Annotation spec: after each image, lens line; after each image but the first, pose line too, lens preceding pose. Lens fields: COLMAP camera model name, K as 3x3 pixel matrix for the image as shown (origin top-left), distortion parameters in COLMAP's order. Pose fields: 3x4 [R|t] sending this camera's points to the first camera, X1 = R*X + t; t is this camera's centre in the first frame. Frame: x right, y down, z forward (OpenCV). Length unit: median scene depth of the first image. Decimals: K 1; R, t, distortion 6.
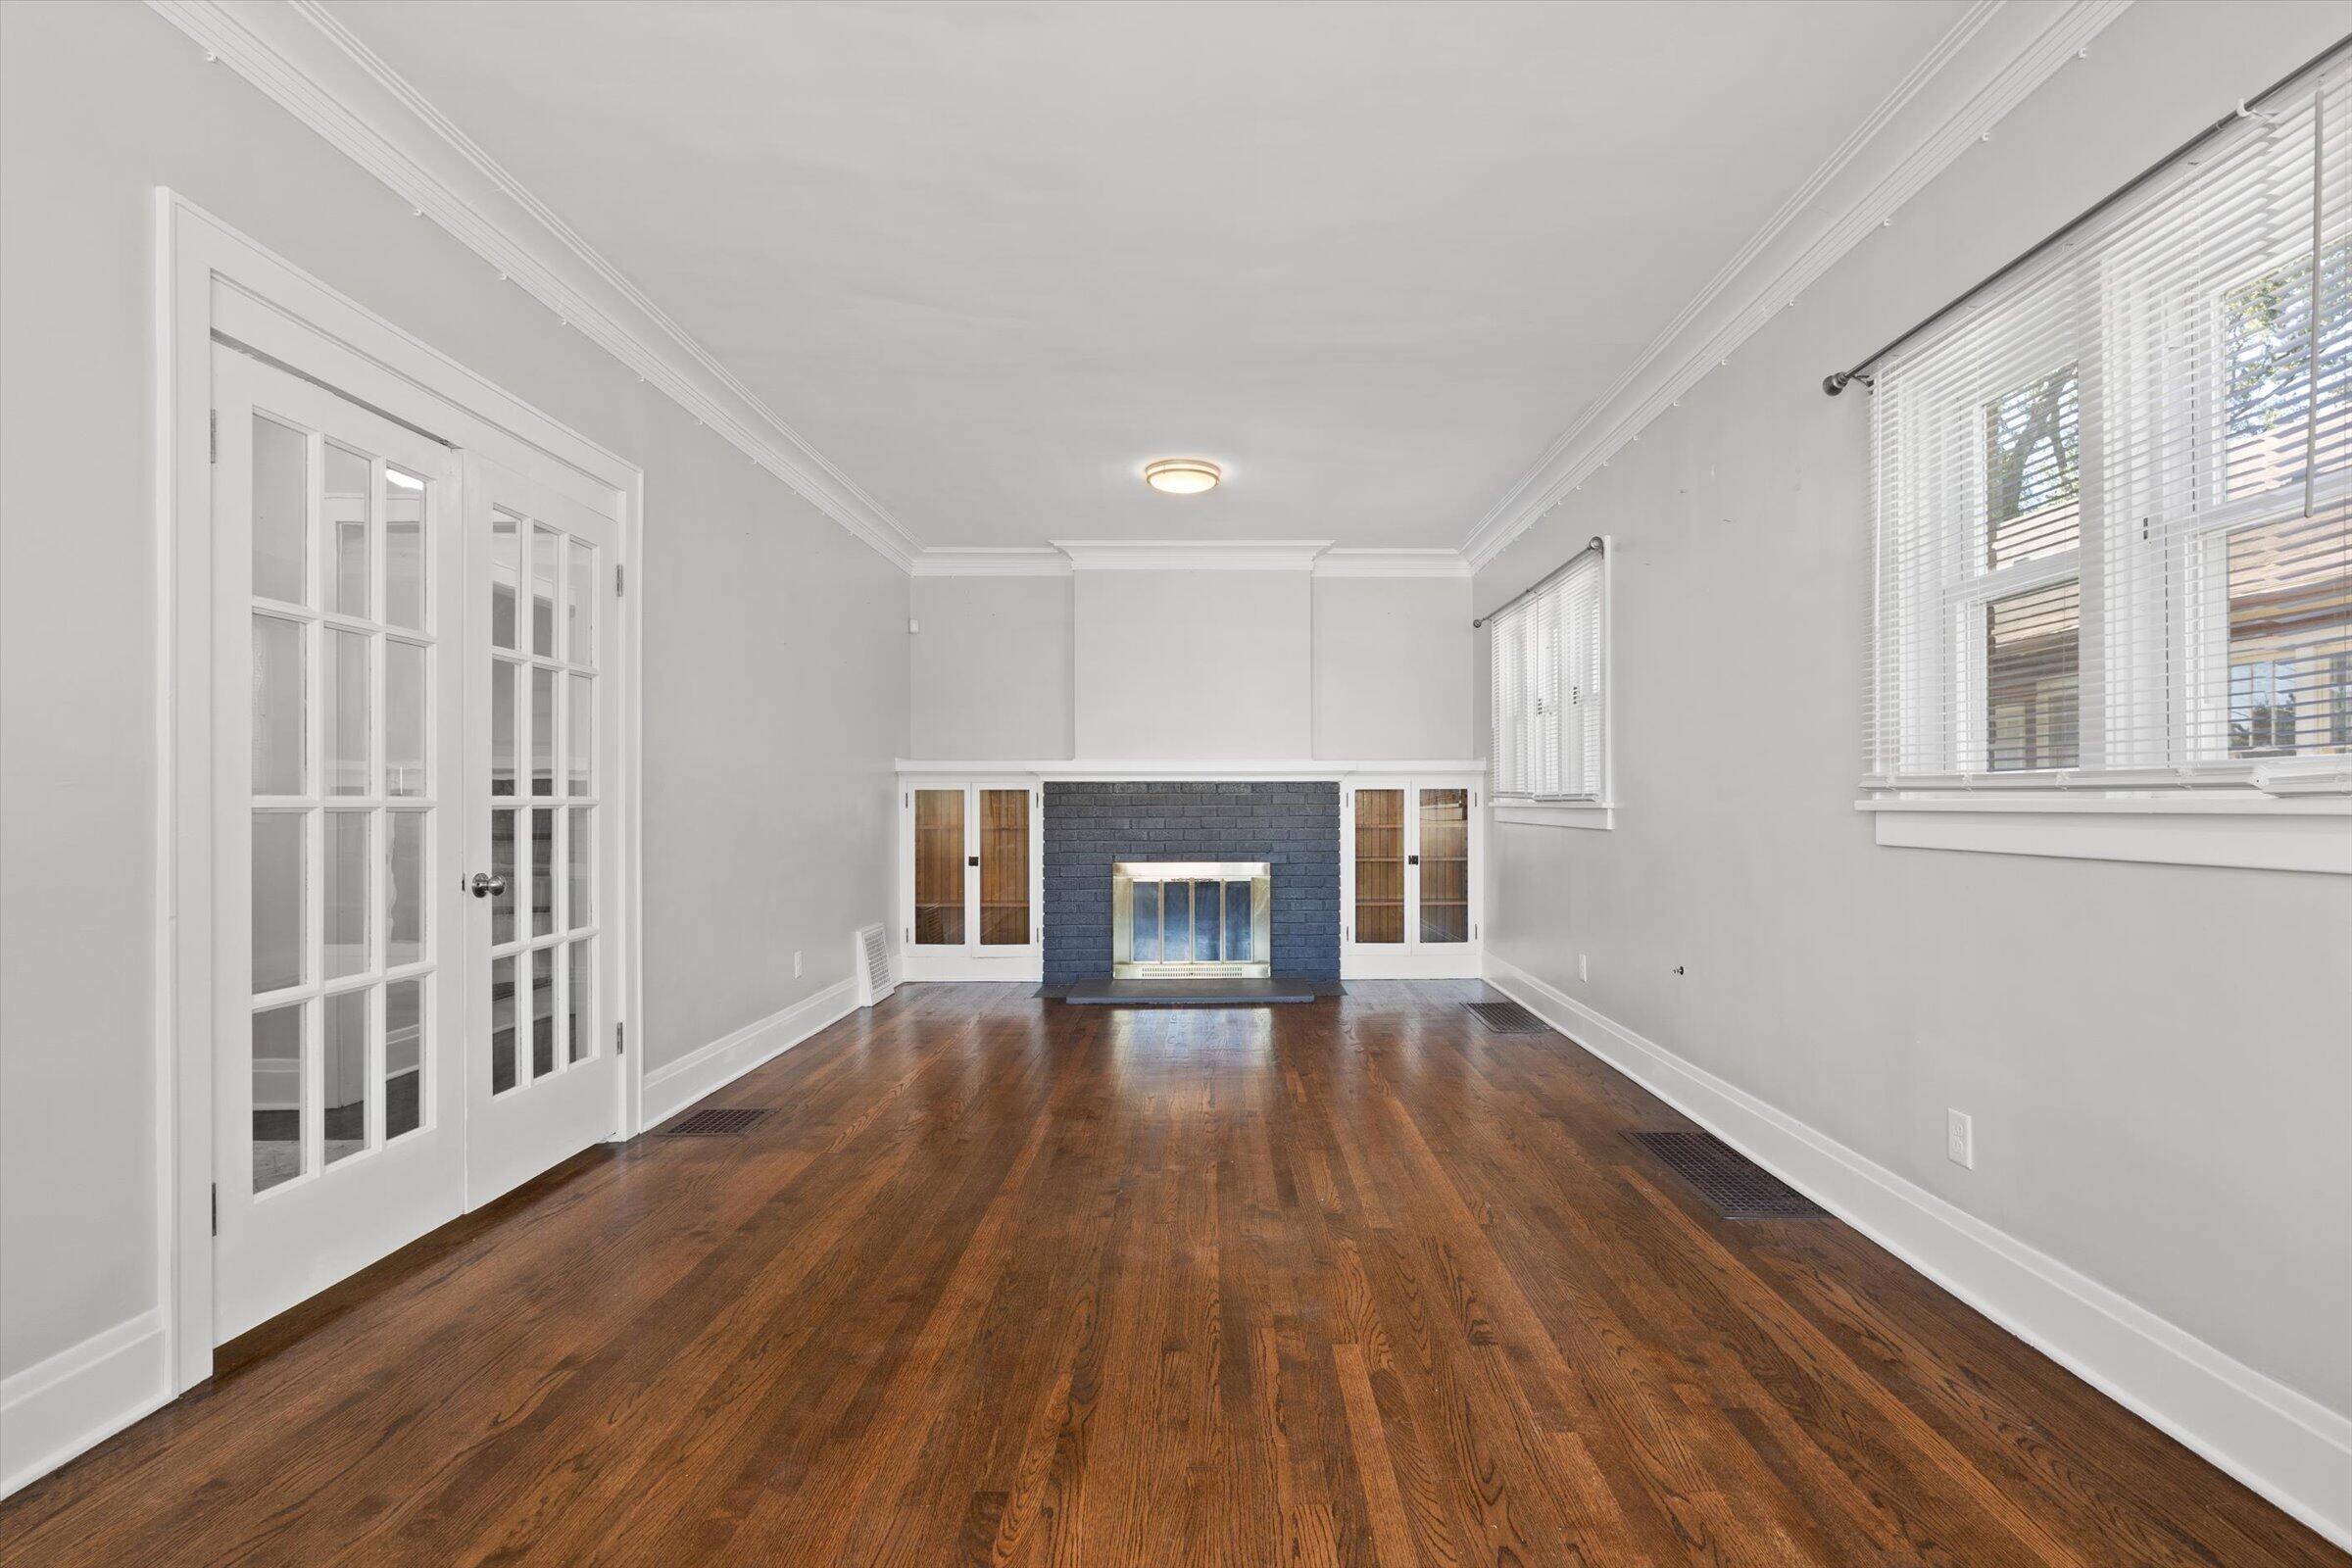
lens RADIAL K [[1088.0, 0, 1166.7], [0, 1088.0, 793.2], [0, 0, 1]] dist [-0.005384, 0.000235]
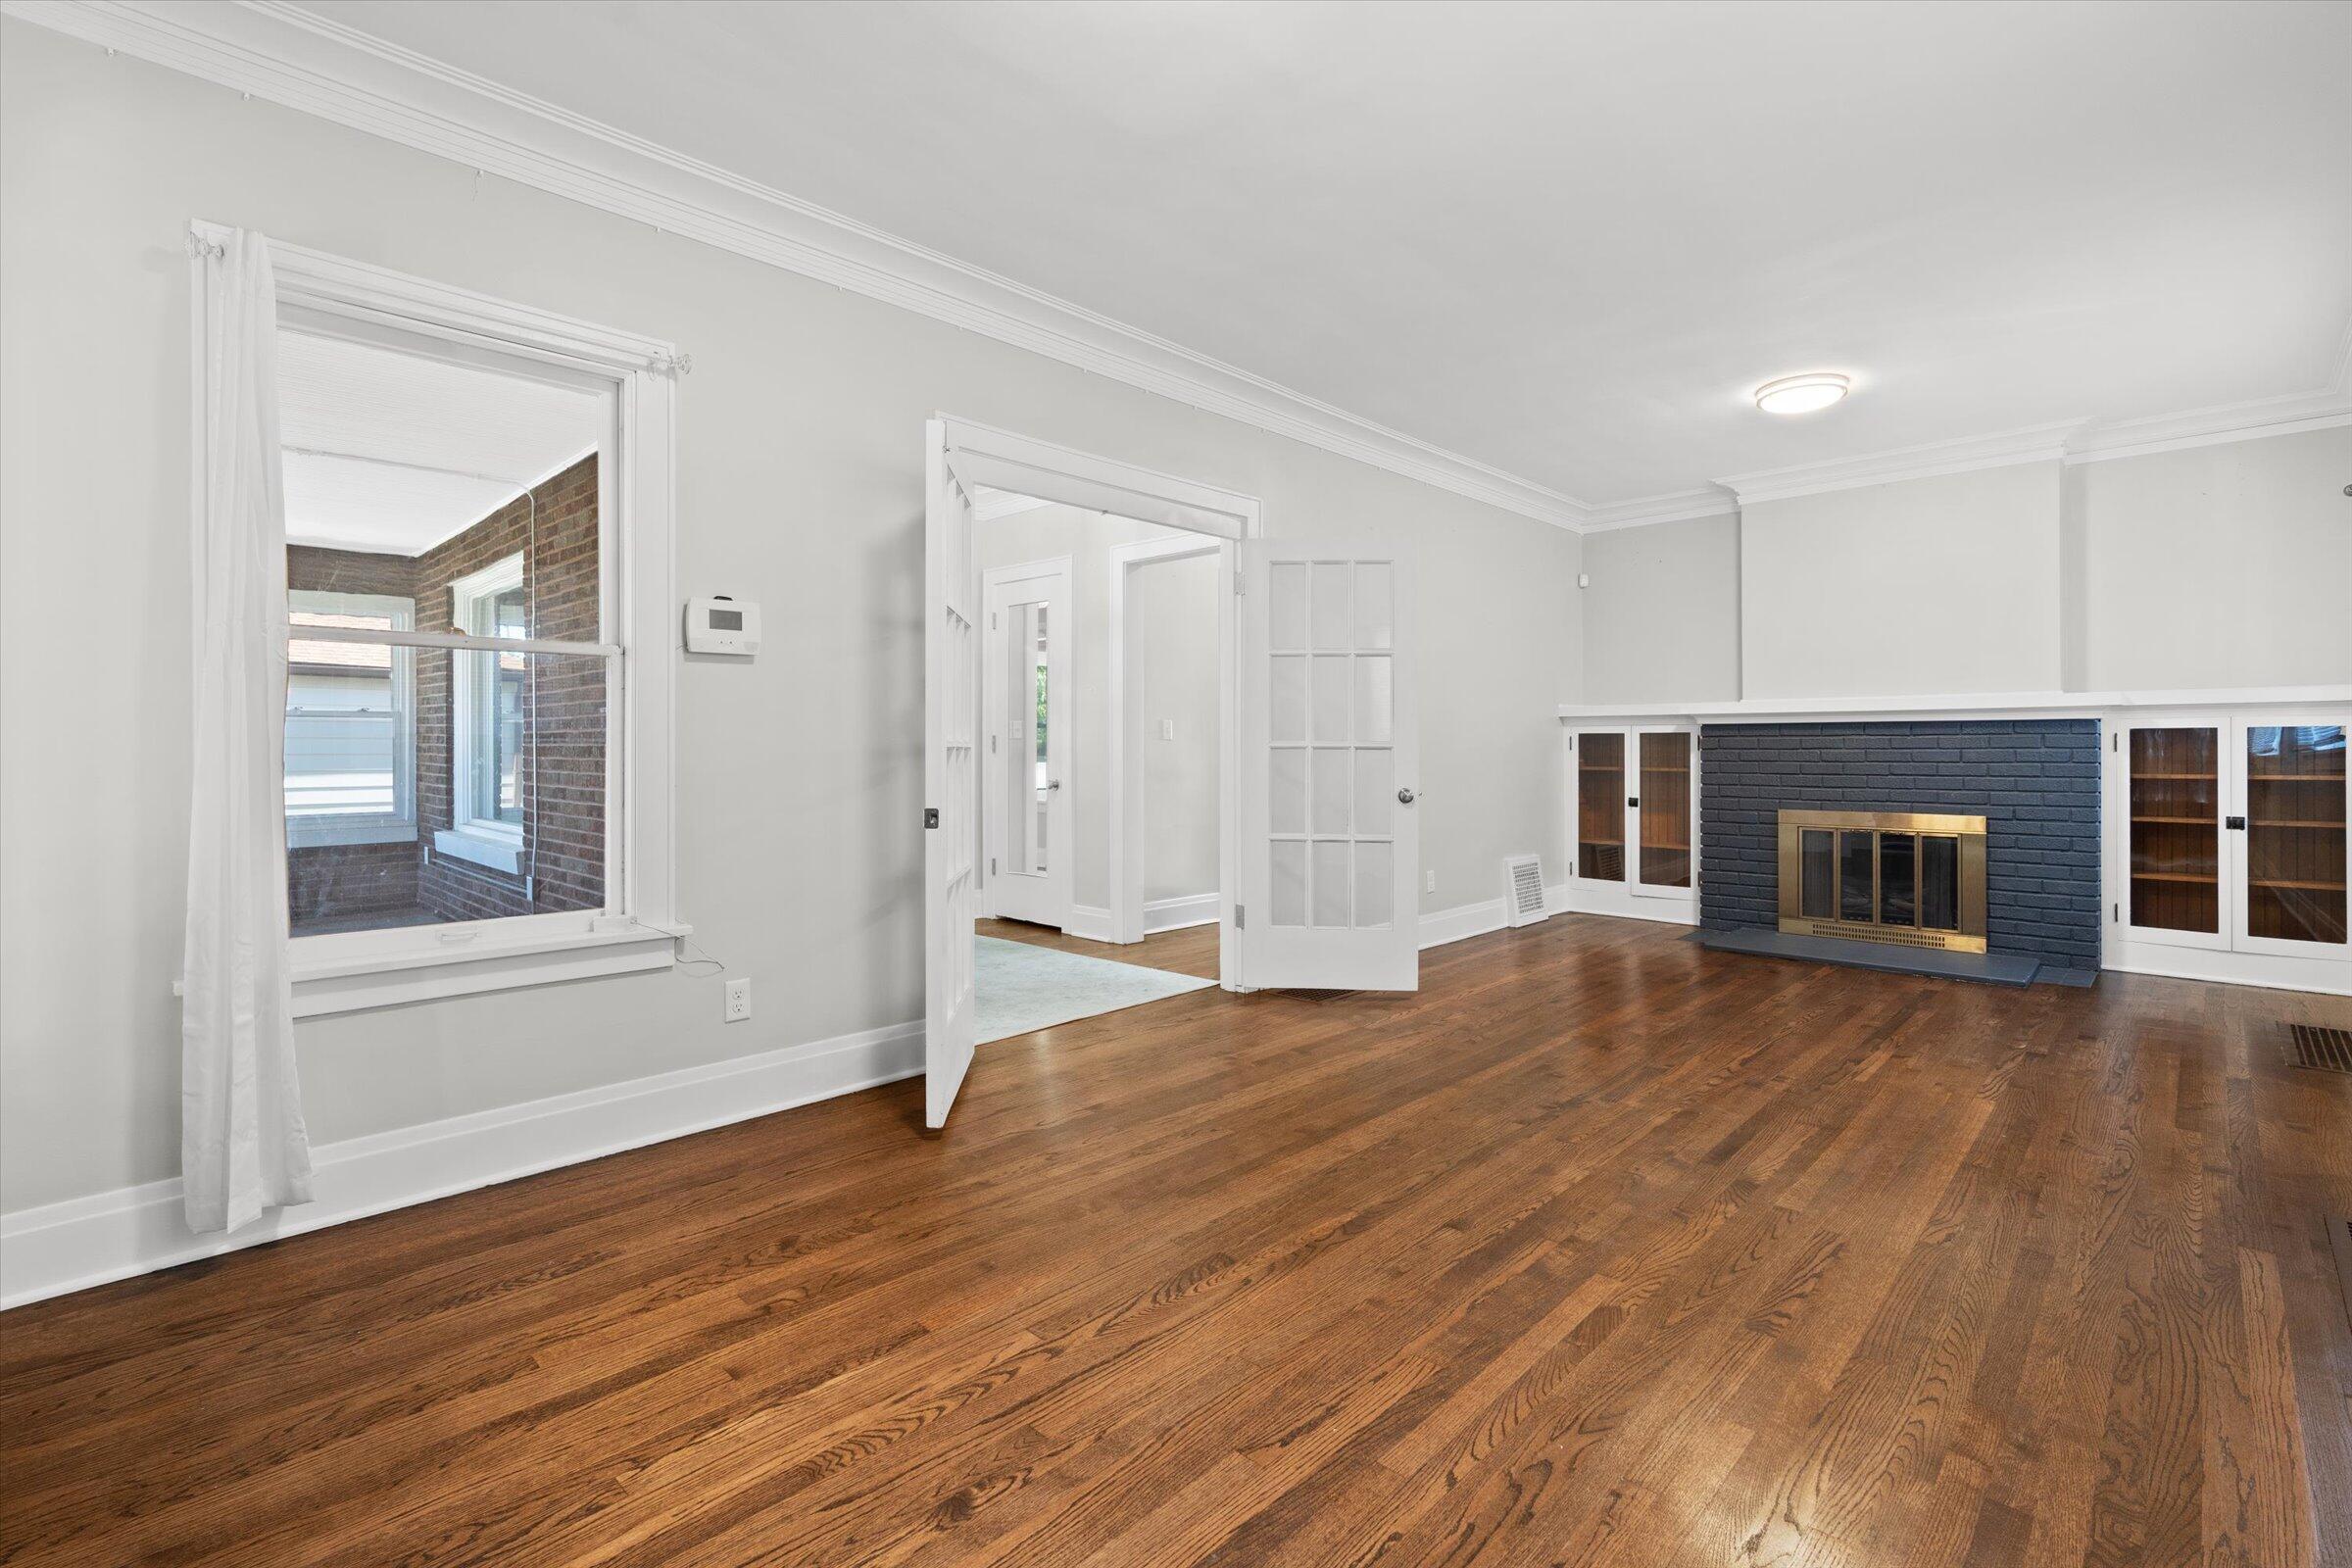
lens RADIAL K [[997.4, 0, 1183.4], [0, 997.4, 751.5], [0, 0, 1]] dist [-0.001233, 0.000141]
pose [[0.727893, 0.002556, -0.685686, 0.395111], [0.007454, 0.999904, 0.011640, 0.000159], [0.685650, -0.013584, 0.727804, 0.040984]]
